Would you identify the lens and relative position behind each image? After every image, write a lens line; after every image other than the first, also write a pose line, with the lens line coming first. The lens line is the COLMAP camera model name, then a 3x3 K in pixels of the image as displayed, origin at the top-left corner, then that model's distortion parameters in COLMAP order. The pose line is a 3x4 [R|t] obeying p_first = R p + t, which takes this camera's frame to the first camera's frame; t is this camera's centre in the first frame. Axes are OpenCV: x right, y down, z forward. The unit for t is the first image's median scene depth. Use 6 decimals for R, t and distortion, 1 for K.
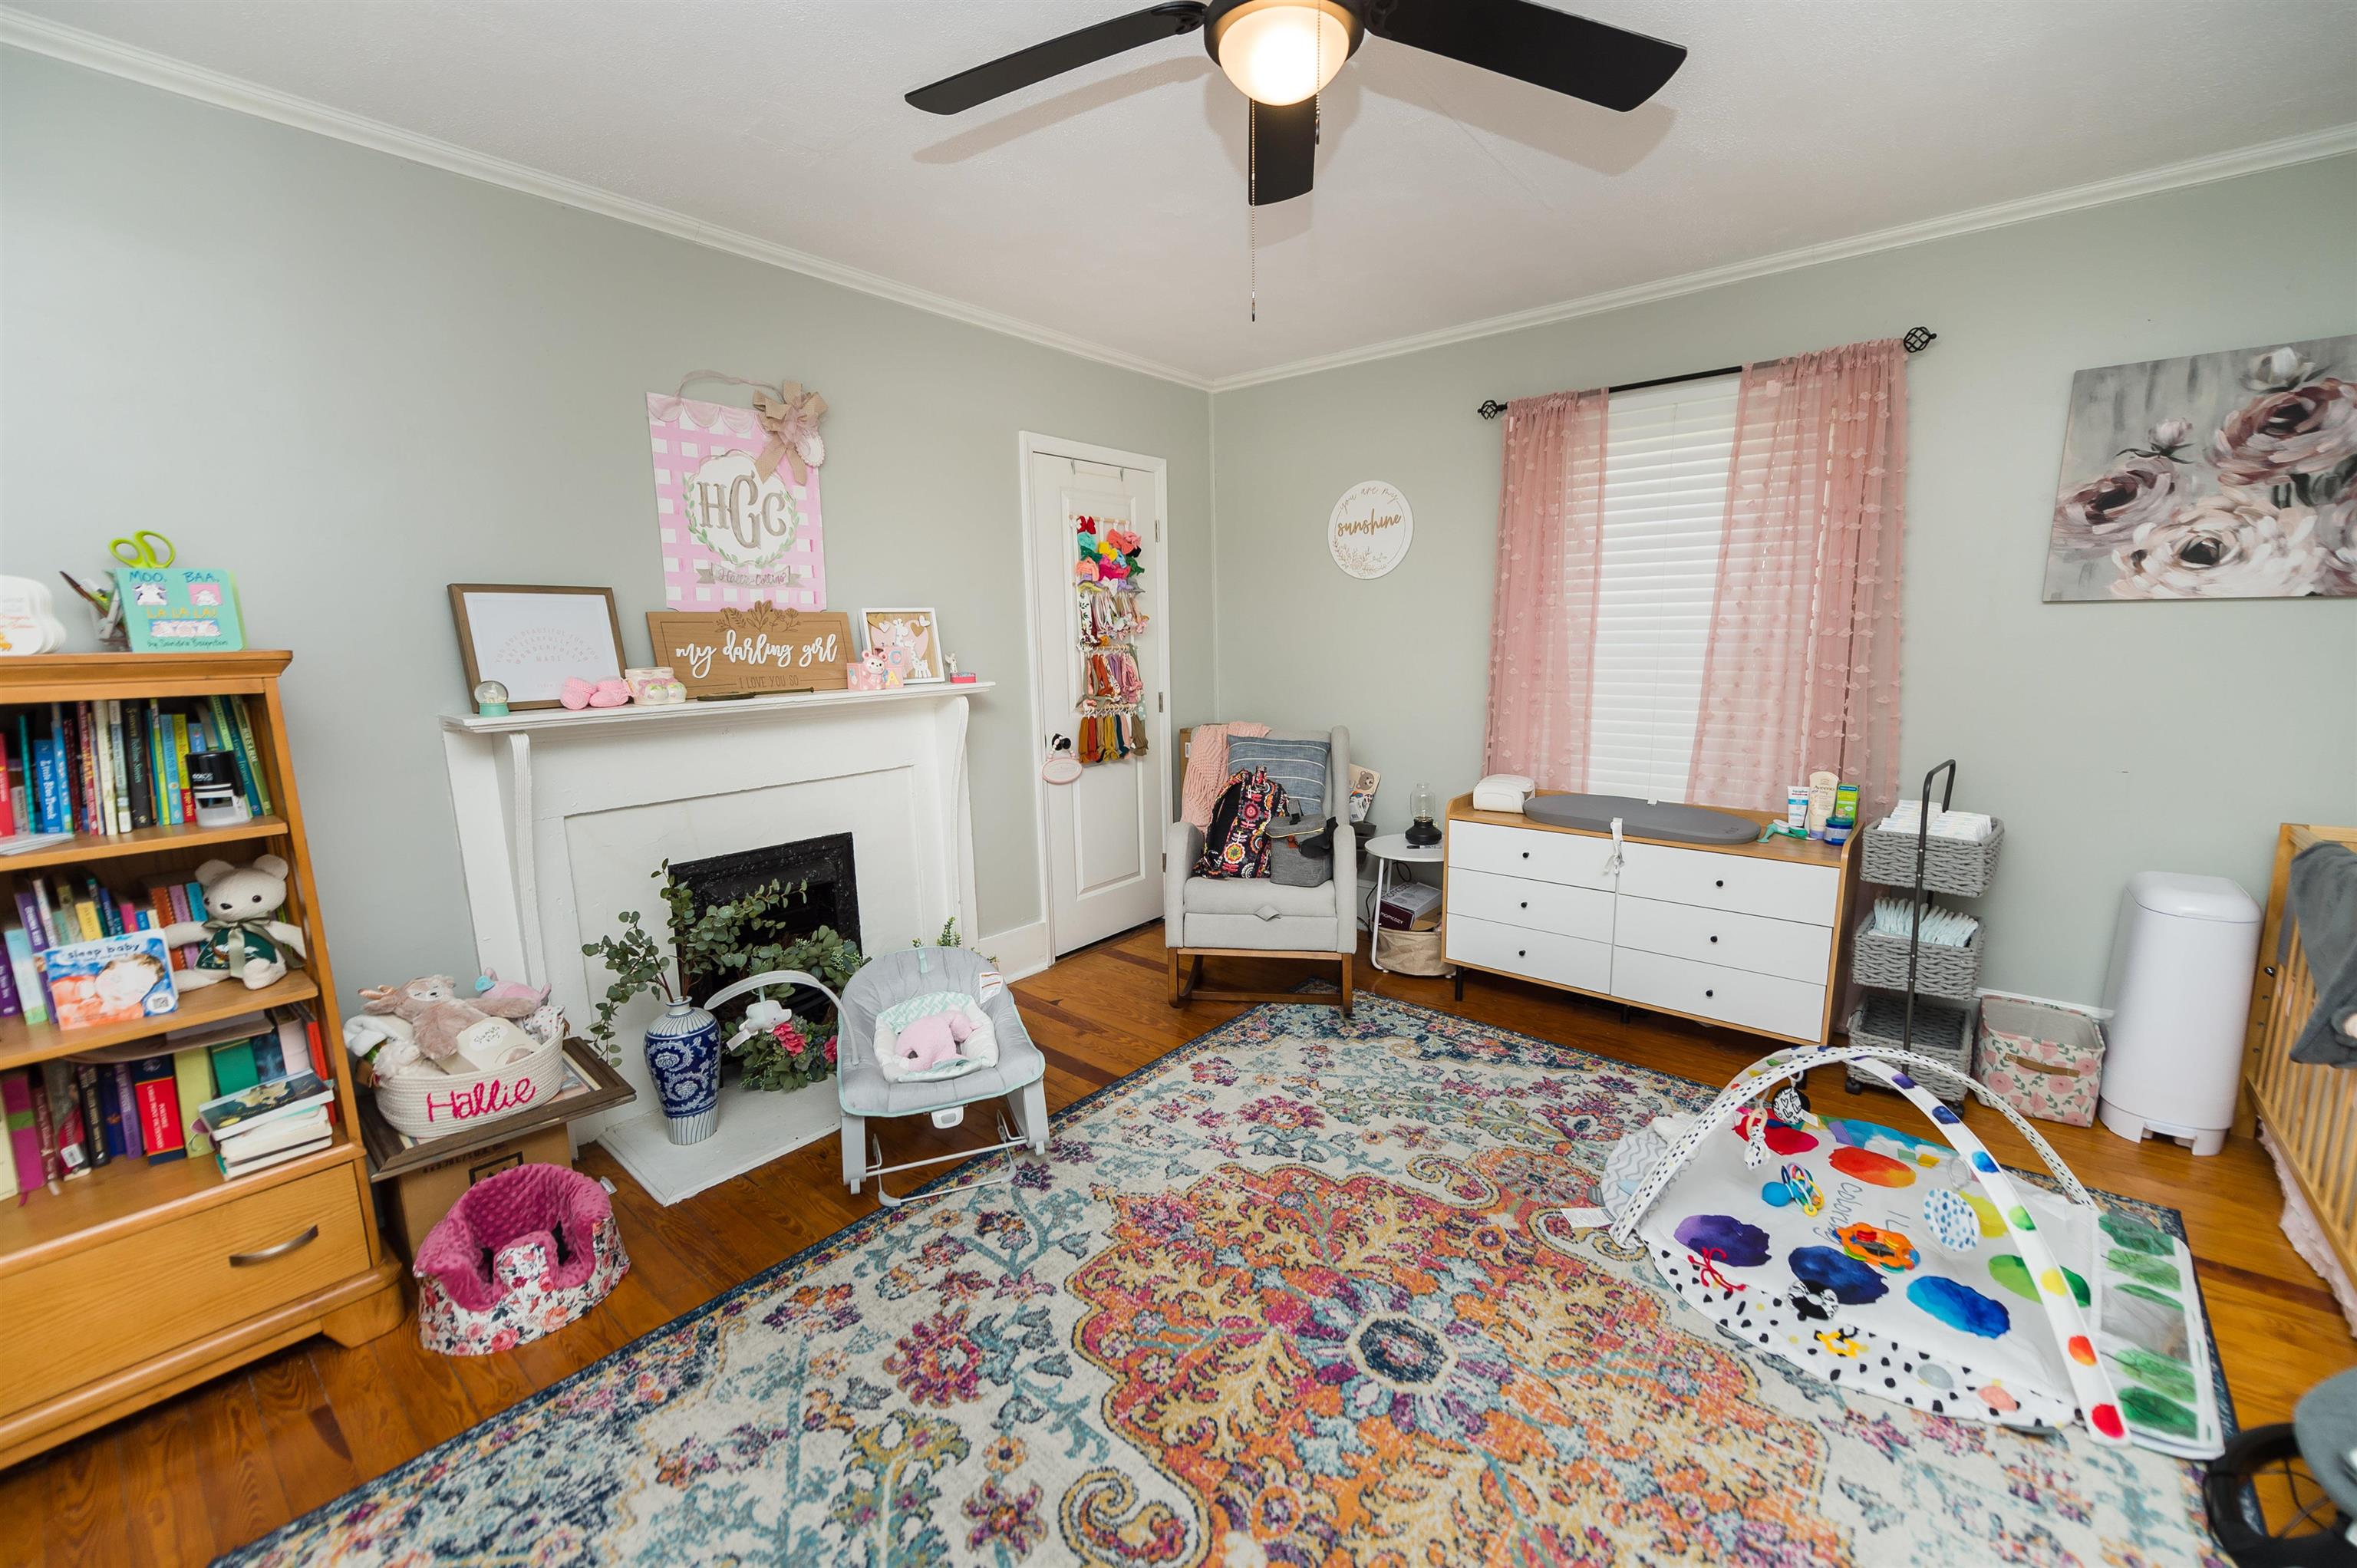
lens RADIAL K [[942.3, 0, 1189.9], [0, 942.3, 782.3], [0, 0, 1]] dist [0.016046, -0.006380]
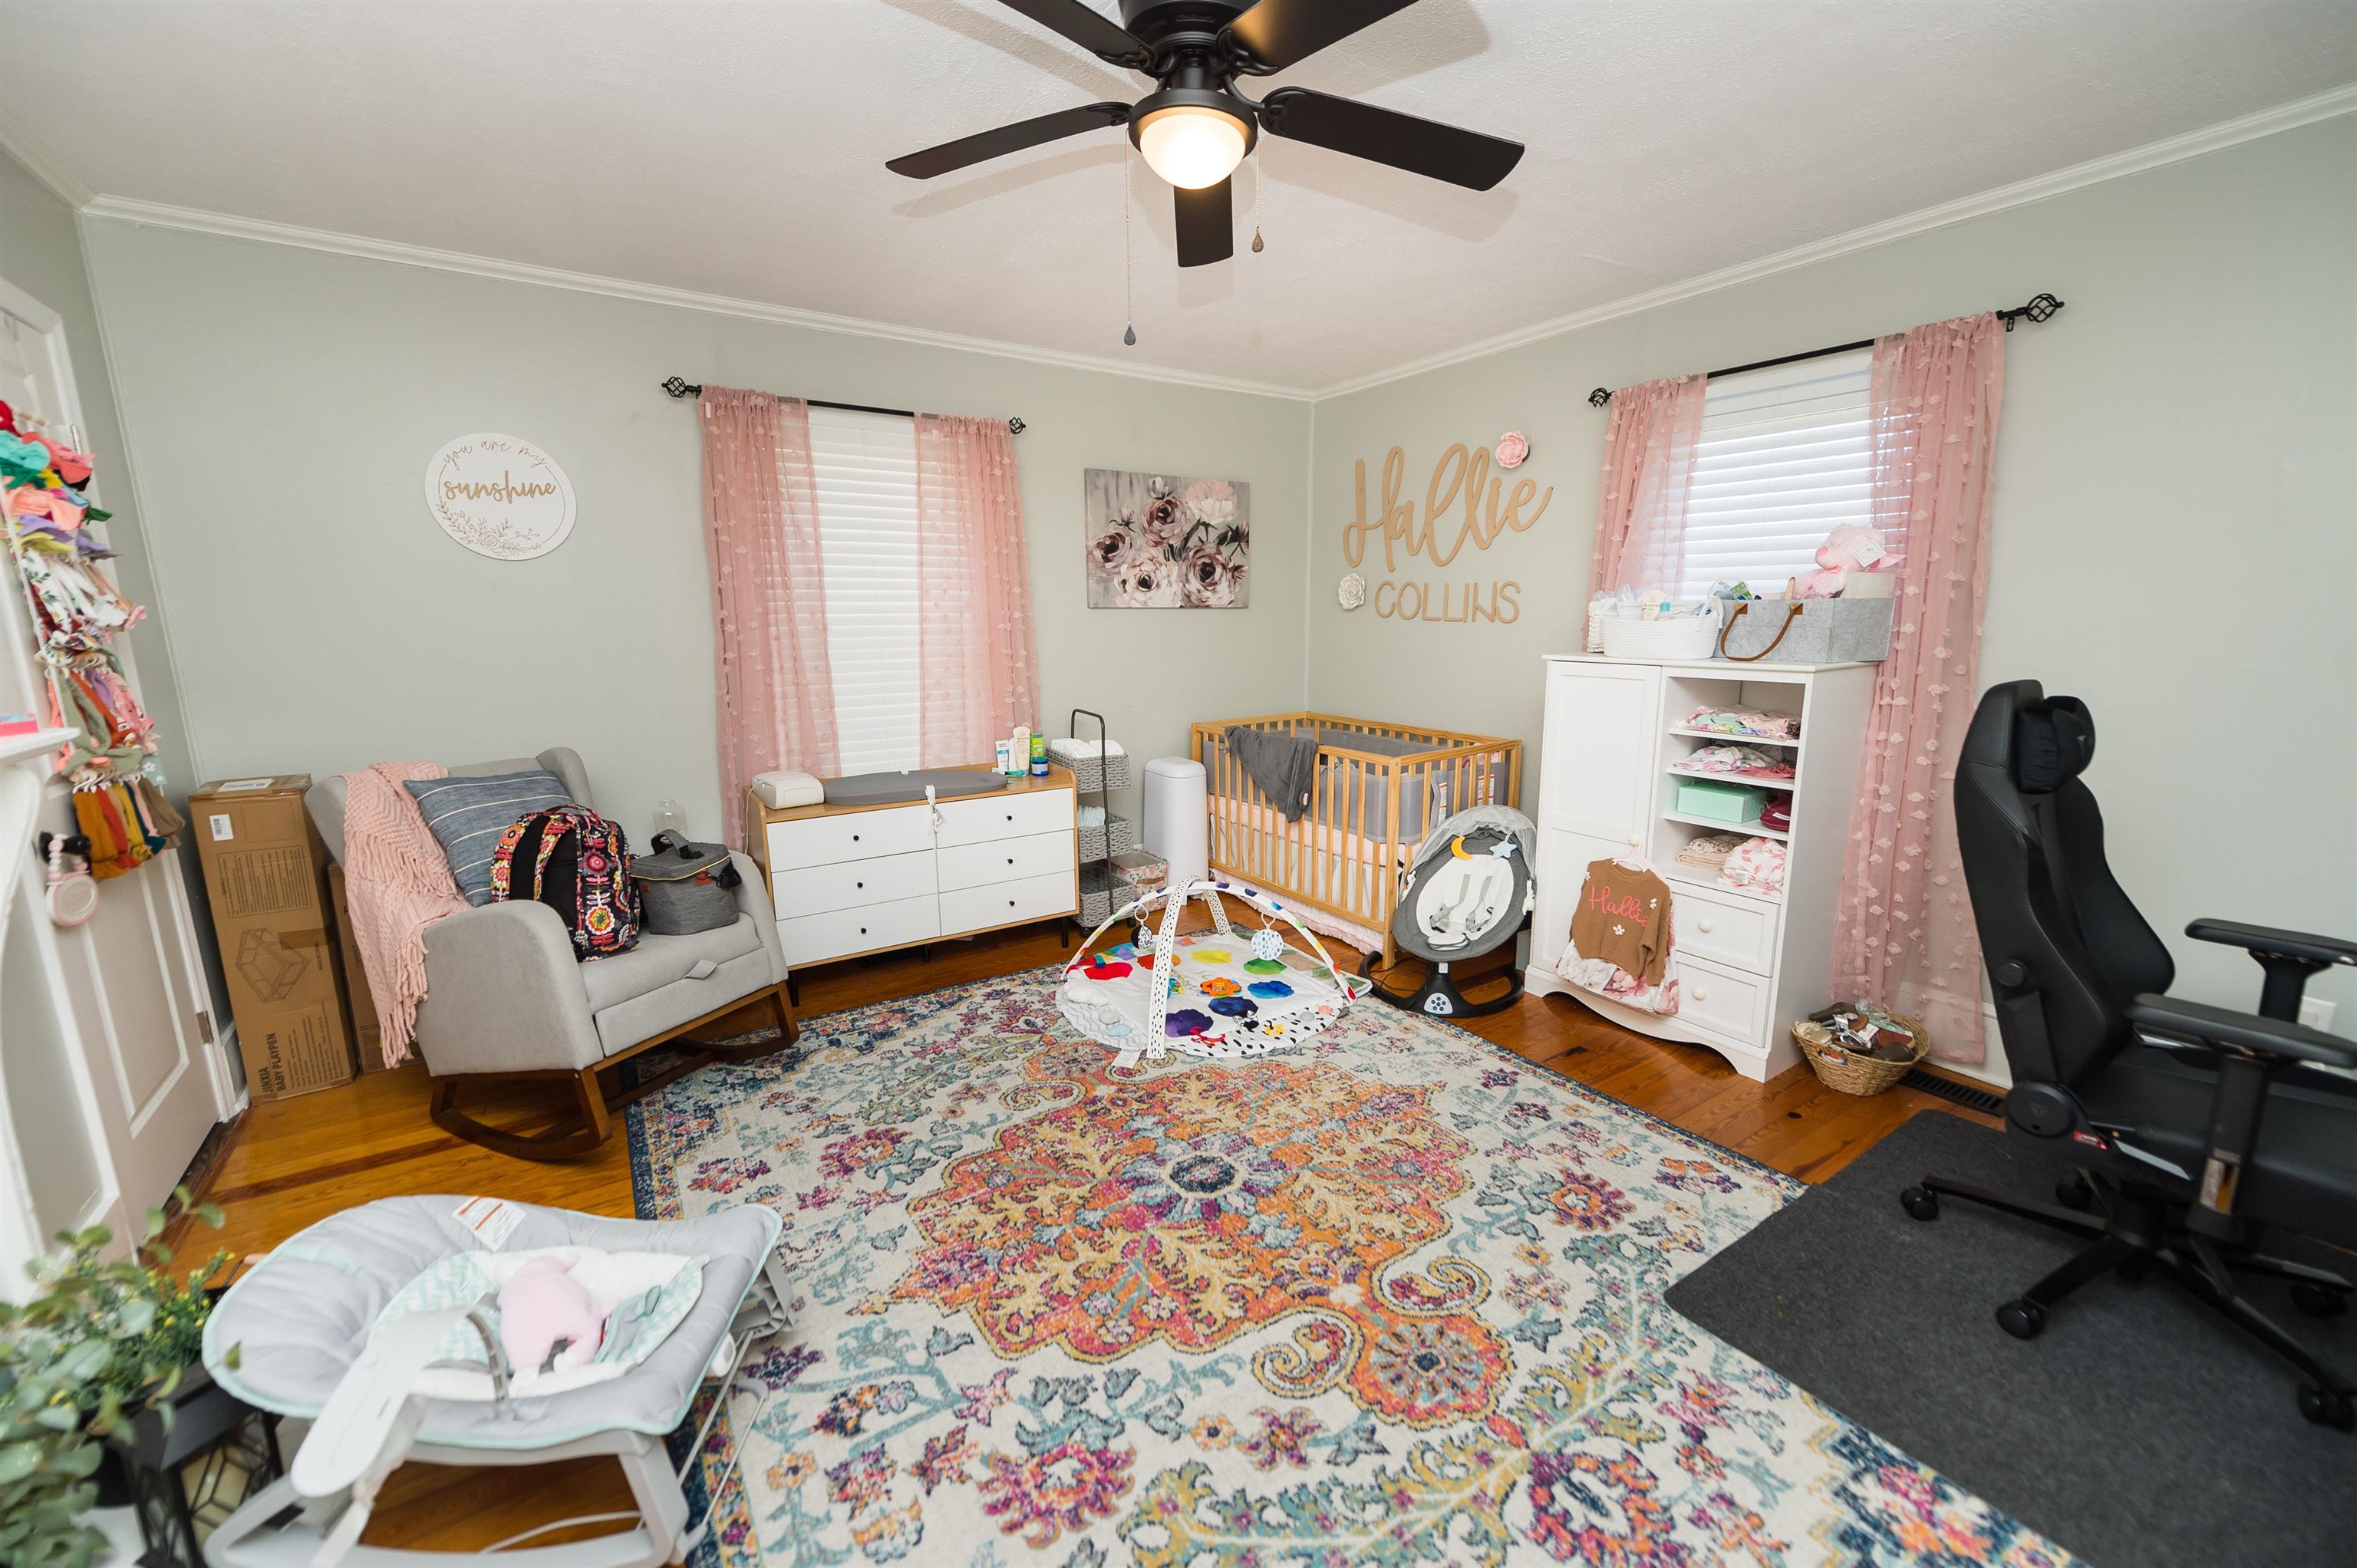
lens RADIAL K [[942.3, 0, 1189.9], [0, 942.3, 782.3], [0, 0, 1]] dist [0.016046, -0.006380]
pose [[0.285694, -0.155811, 0.945570, -0.687951], [0.160278, 0.980565, 0.113151, -0.056806], [-0.944823, 0.119228, 0.305115, 0.416841]]
